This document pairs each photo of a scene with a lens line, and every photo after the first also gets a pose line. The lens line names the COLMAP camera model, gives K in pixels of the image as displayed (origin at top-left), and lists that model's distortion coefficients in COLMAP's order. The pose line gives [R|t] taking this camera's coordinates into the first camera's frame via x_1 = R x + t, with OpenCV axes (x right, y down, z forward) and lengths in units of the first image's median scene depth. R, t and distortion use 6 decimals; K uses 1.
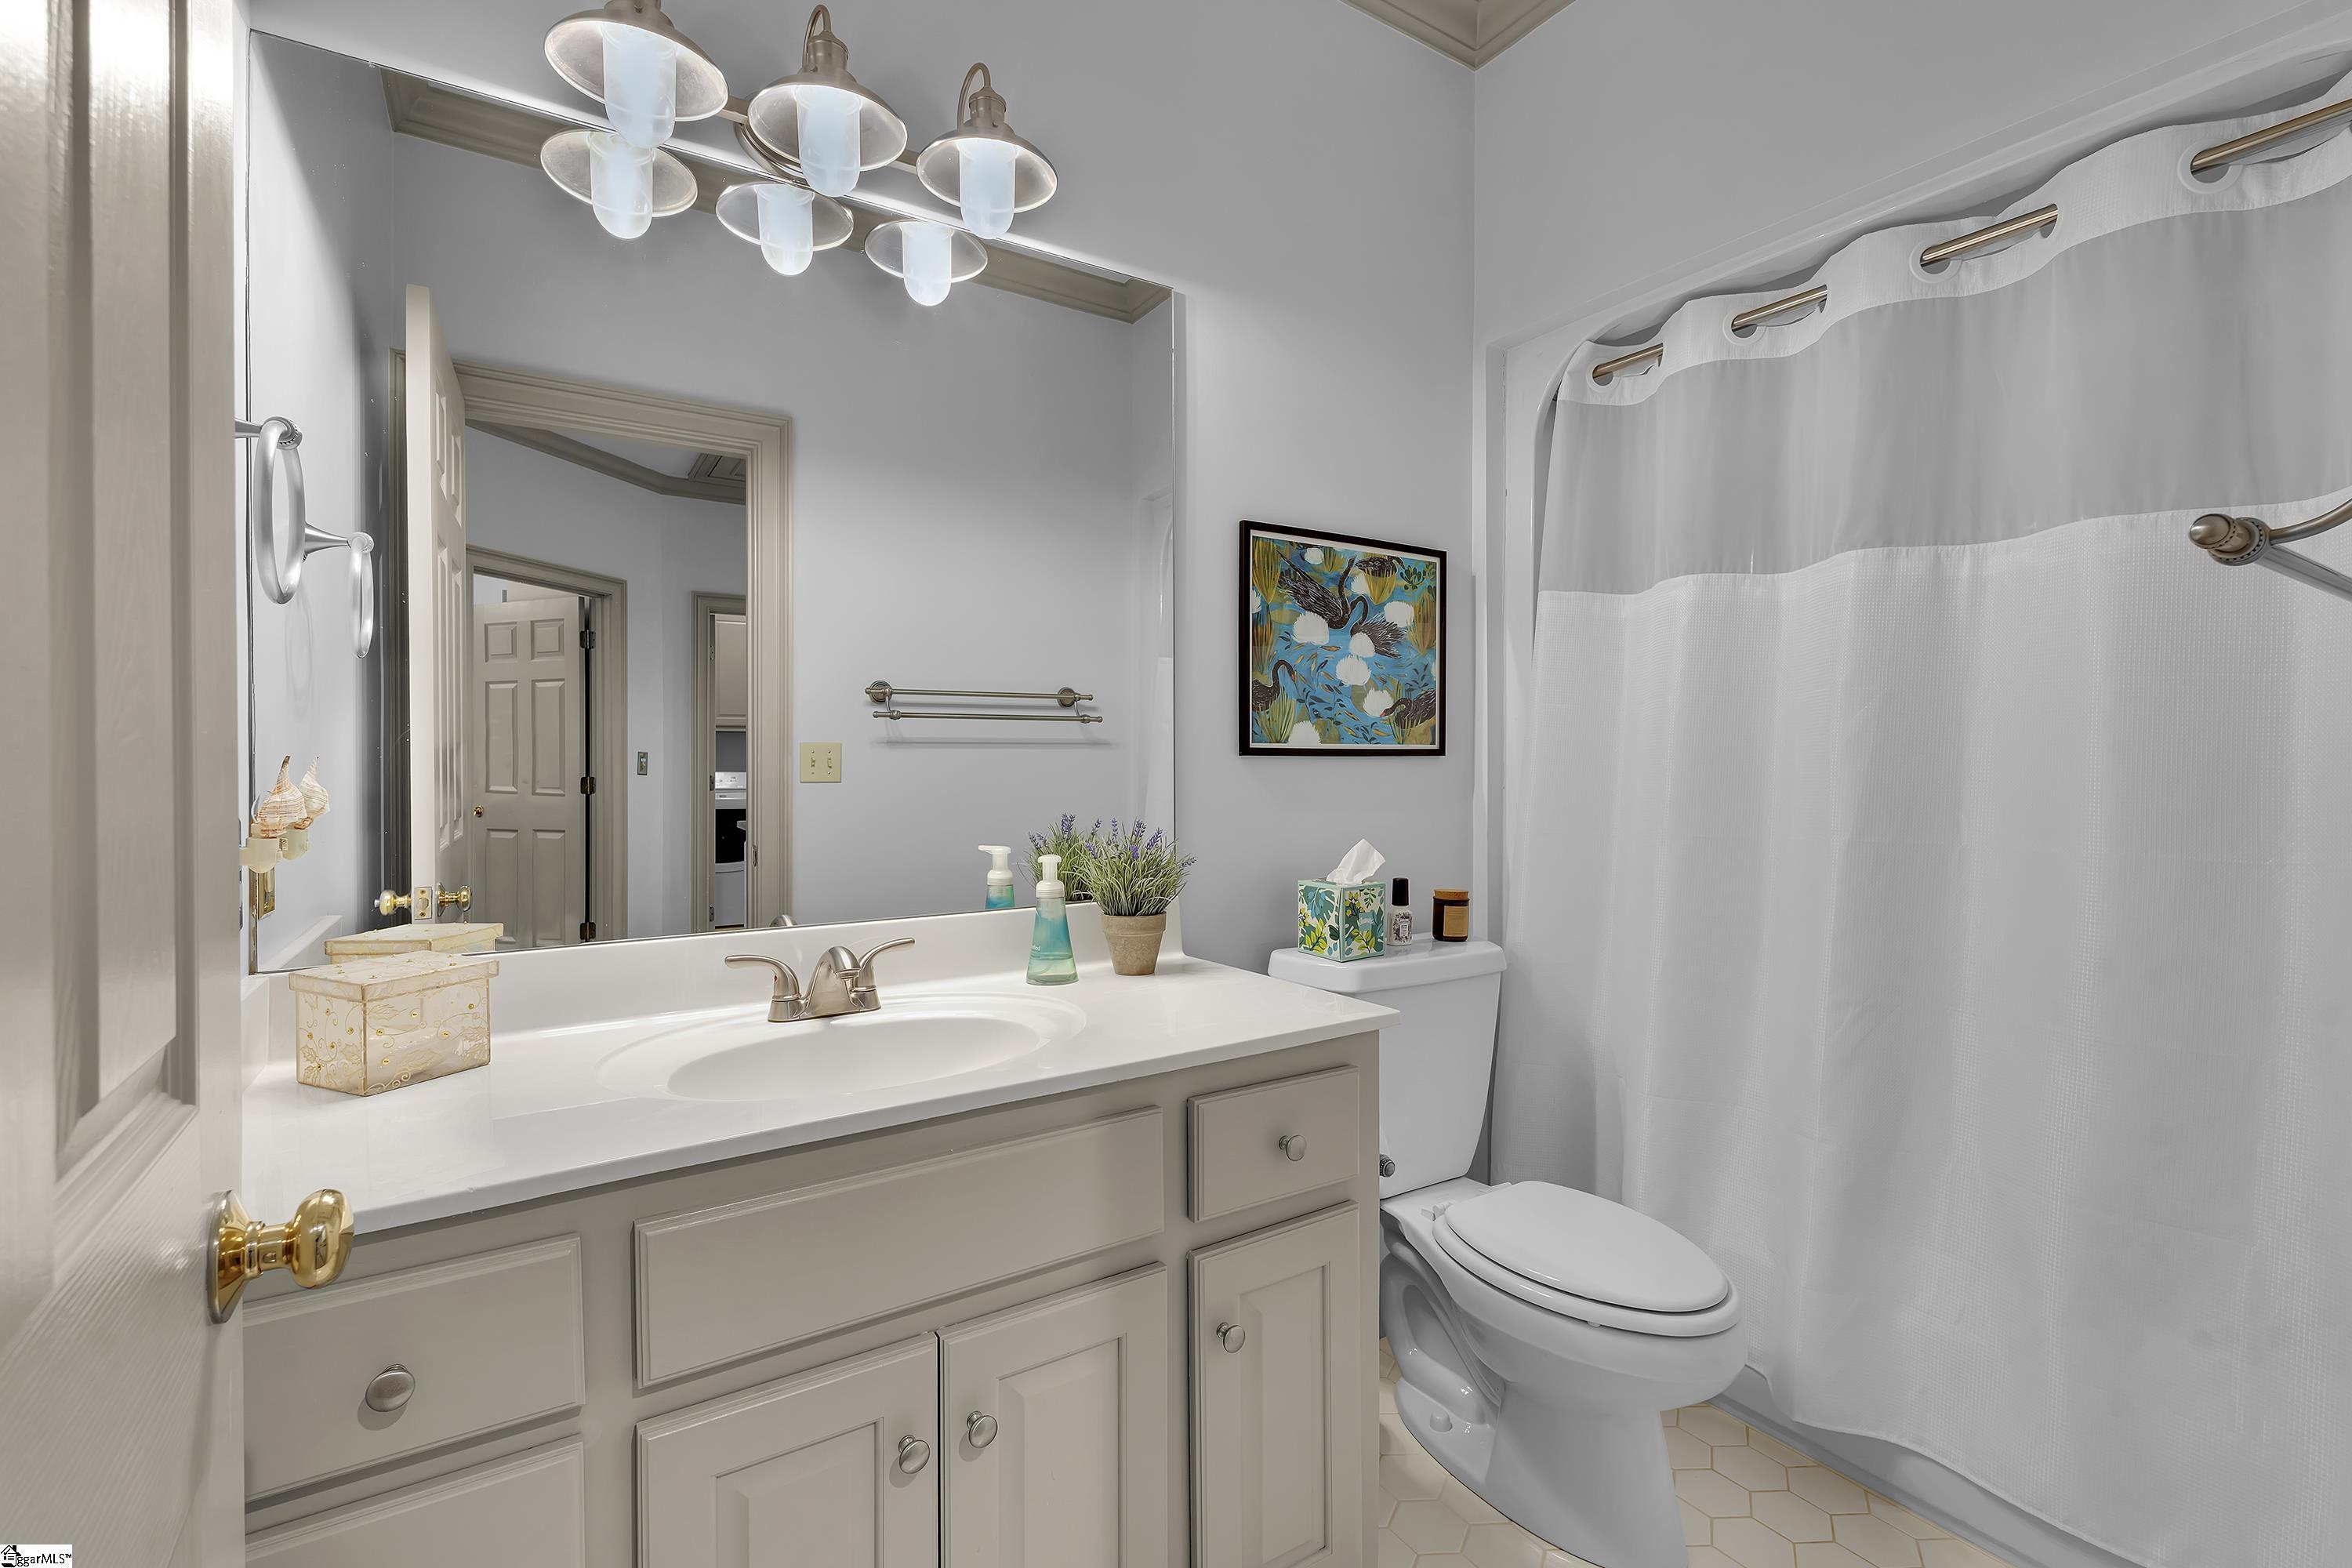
lens RADIAL K [[1046.7, 0, 1173.2], [0, 1046.7, 772.7], [0, 0, 1]] dist [-0.000026, 0.000438]
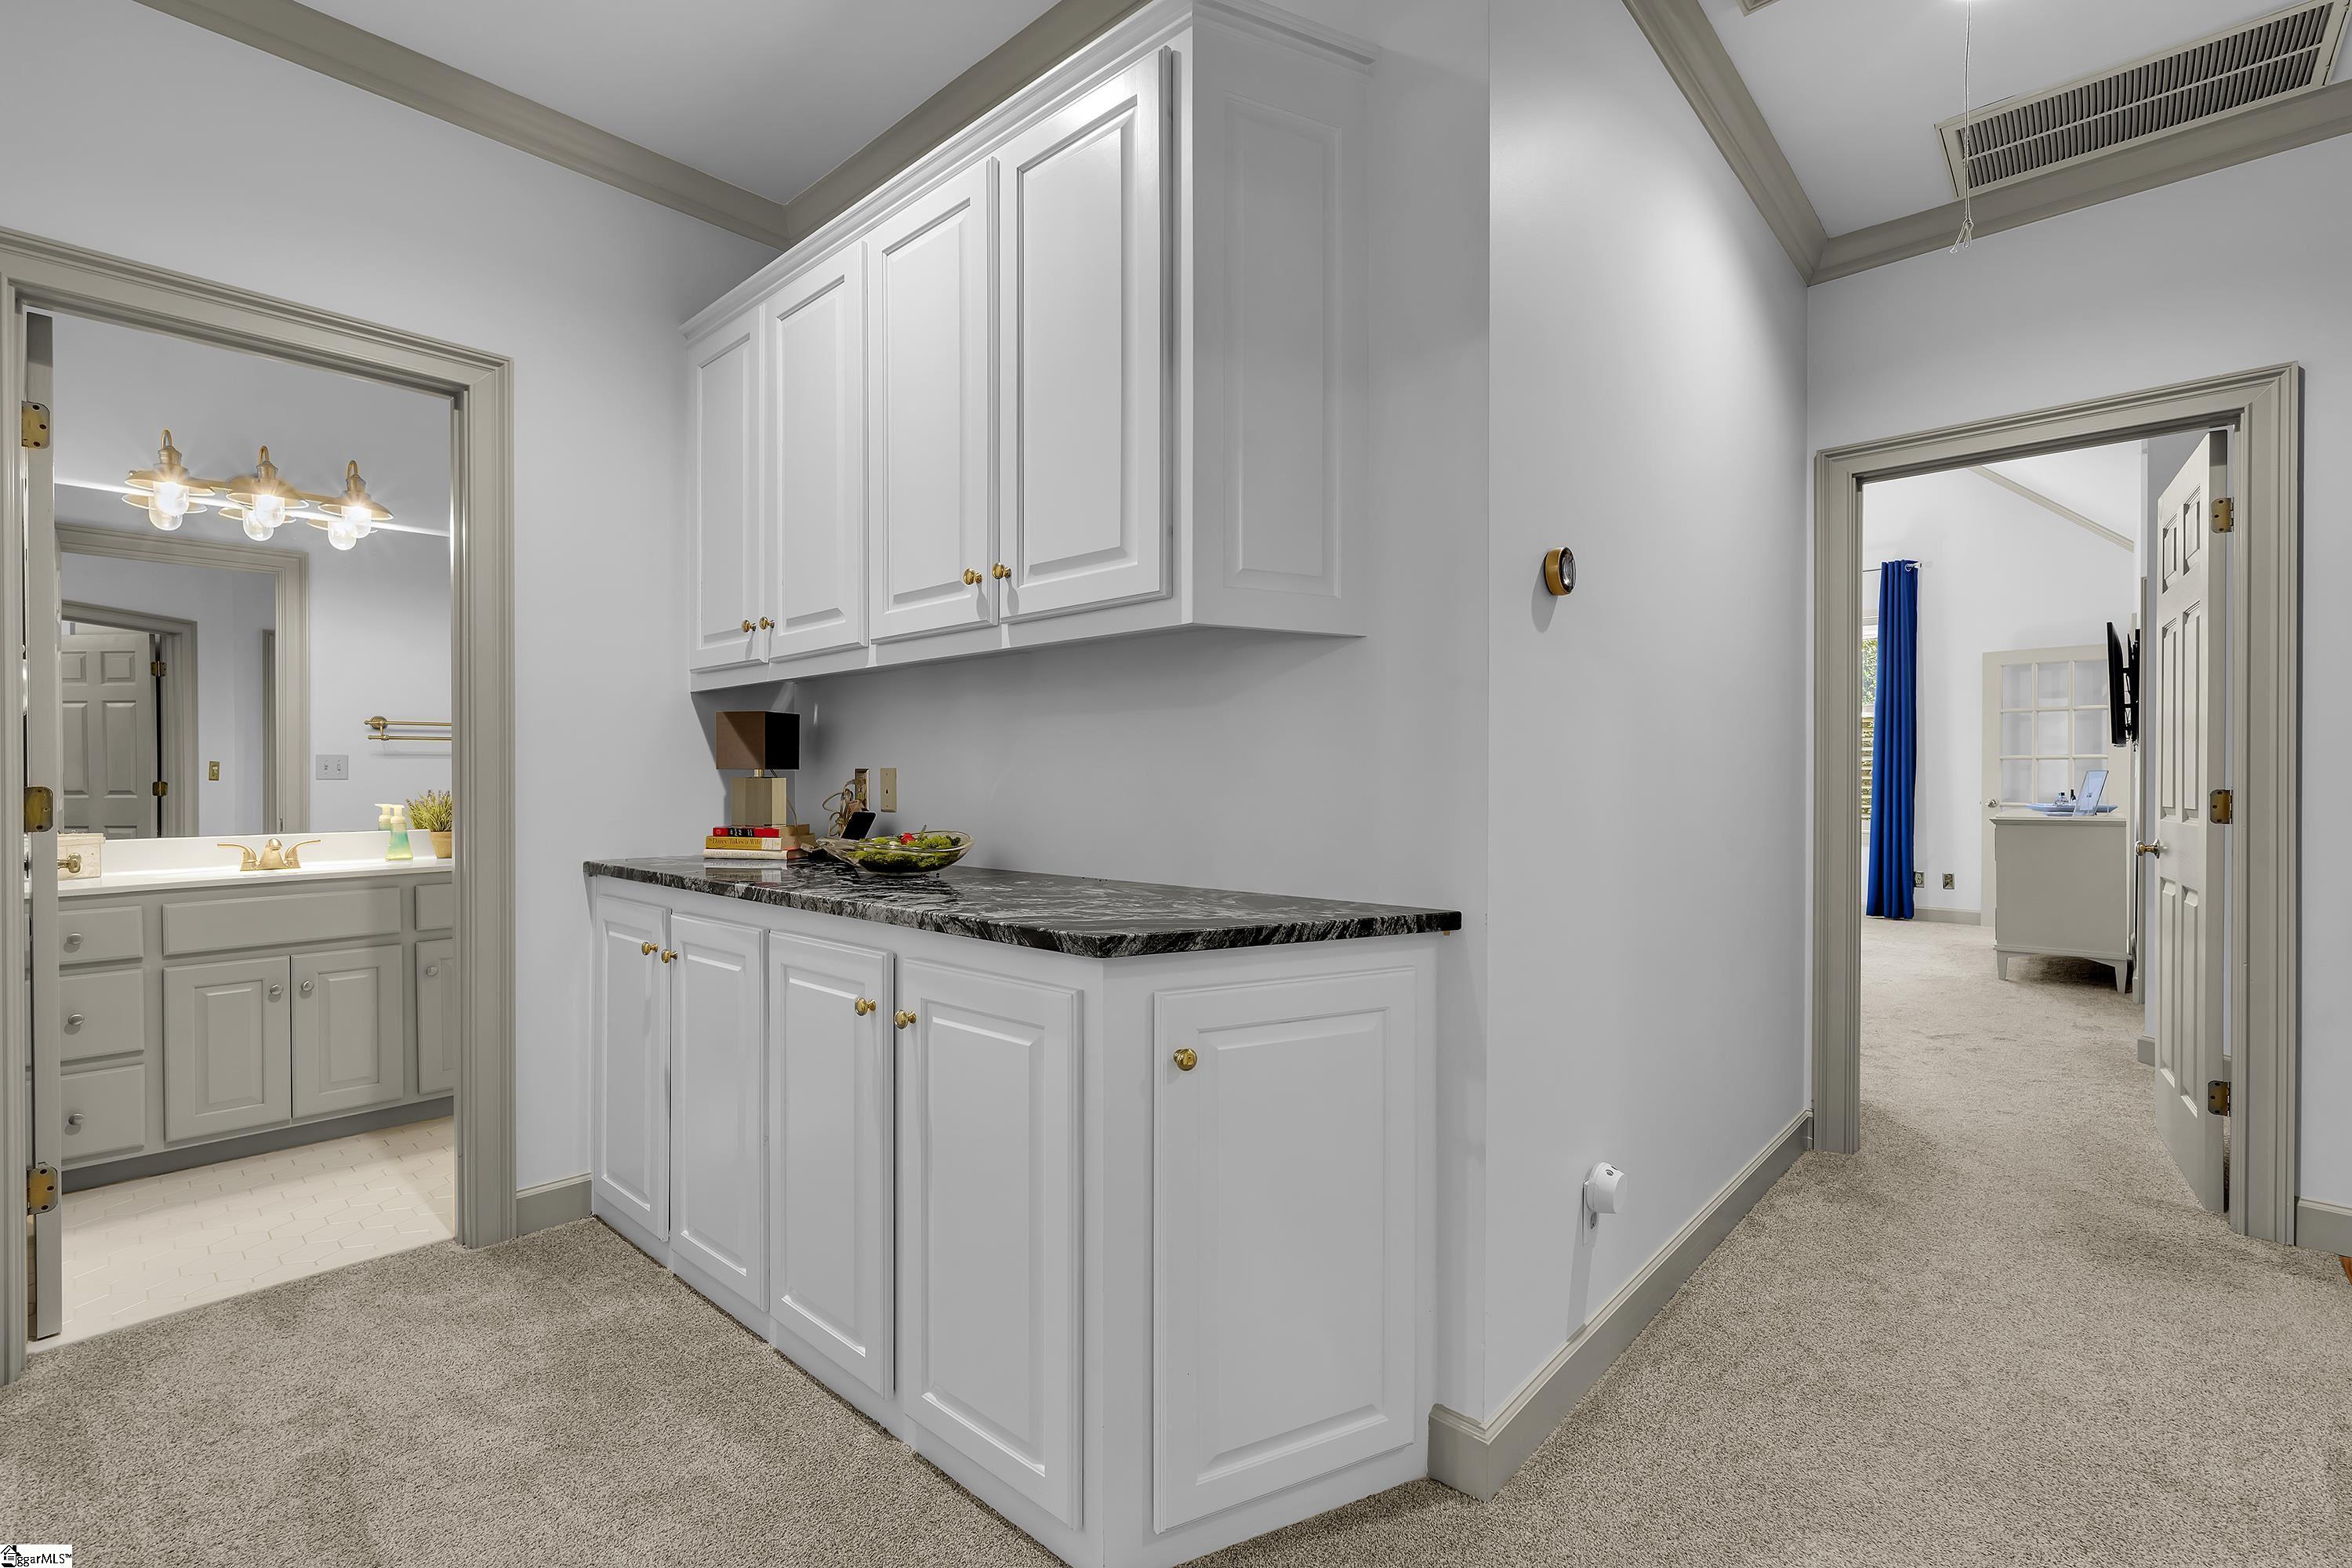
lens RADIAL K [[1046.7, 0, 1179.4], [0, 1046.7, 786.5], [0, 0, 1]] dist [-0.000026, 0.000438]
pose [[0.967170, -0.002370, 0.254119, 0.912390], [0.002556, 0.999997, -0.000402, 0.043090], [-0.254117, 0.001038, 0.967173, -1.566622]]
